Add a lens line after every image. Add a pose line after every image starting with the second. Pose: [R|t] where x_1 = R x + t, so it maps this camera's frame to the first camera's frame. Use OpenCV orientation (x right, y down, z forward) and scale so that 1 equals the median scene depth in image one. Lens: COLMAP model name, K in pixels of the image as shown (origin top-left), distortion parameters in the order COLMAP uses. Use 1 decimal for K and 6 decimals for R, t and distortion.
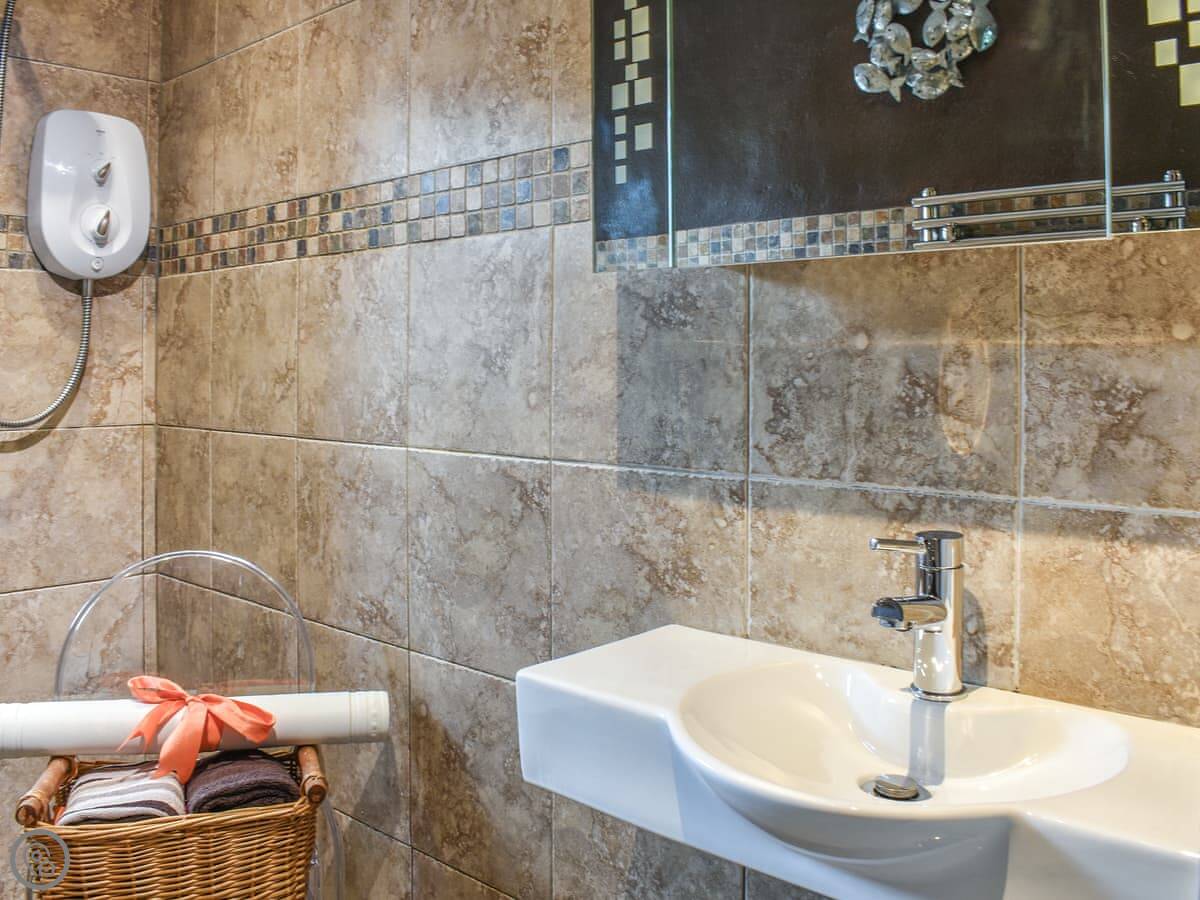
lens RADIAL K [[1086.5, 0, 599.9], [0, 1086.5, 330.1], [0, 0, 1]] dist [-0.091120, 0.007716]
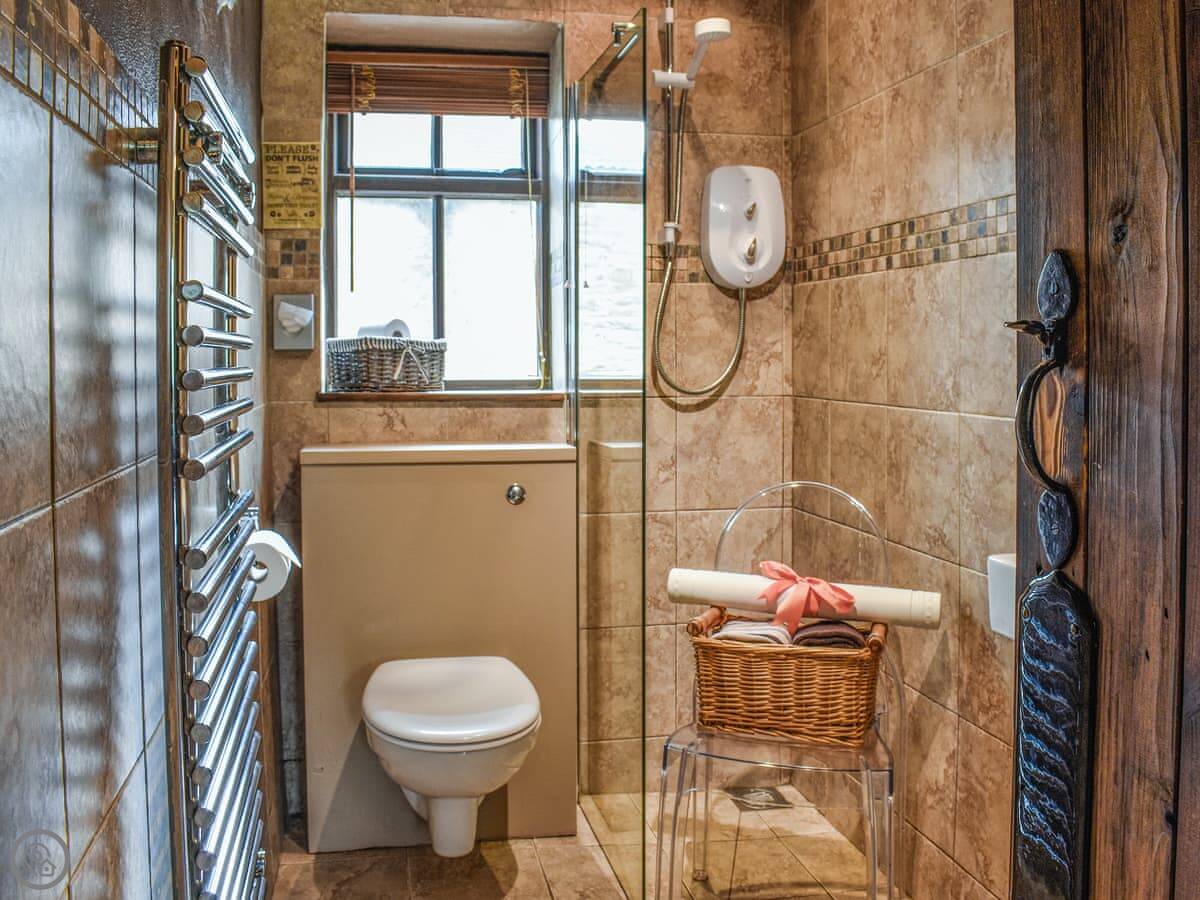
lens RADIAL K [[1086.5, 0, 599.9], [0, 1086.5, 330.1], [0, 0, 1]] dist [-0.091120, 0.007716]
pose [[0.824415, -0.008467, -0.565922, 0.178143], [0.015129, 0.999860, 0.007081, -0.007872], [0.565783, -0.014400, 0.824429, -0.290403]]
